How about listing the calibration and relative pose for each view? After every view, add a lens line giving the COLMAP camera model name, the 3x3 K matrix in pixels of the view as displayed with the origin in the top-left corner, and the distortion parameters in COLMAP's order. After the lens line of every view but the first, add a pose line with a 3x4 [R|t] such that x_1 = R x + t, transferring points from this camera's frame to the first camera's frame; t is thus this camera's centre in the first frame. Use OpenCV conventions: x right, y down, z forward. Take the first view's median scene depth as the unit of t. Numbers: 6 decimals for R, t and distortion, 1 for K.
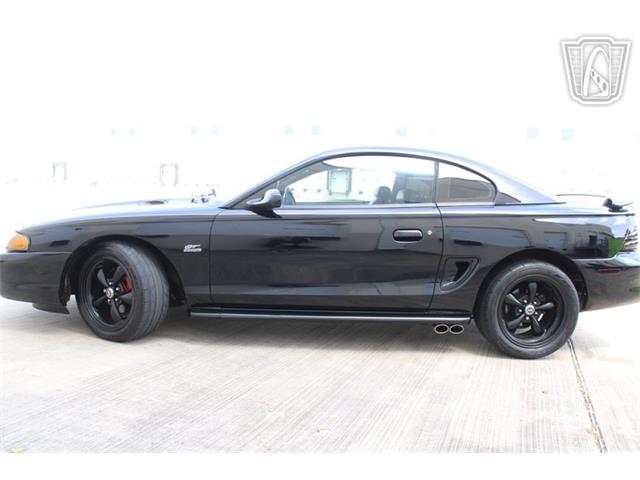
lens RADIAL K [[524.4, 0, 320.0], [0, 524.4, 240.0], [0, 0, 1]] dist [-0.157329, 0.114366]
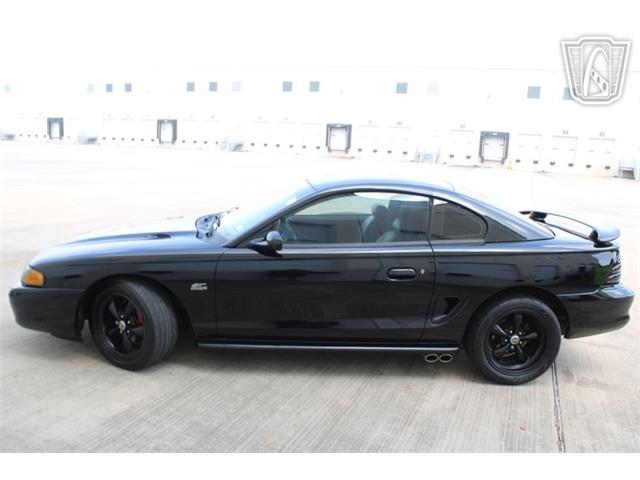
lens RADIAL K [[524.4, 0, 320.0], [0, 524.4, 240.0], [0, 0, 1]] dist [-0.157329, 0.114366]
pose [[0.999996, 0.001890, 0.002169, -0.000193], [-0.002065, 0.996479, 0.083822, -0.163615], [-0.002003, -0.083826, 0.996478, -0.049448]]
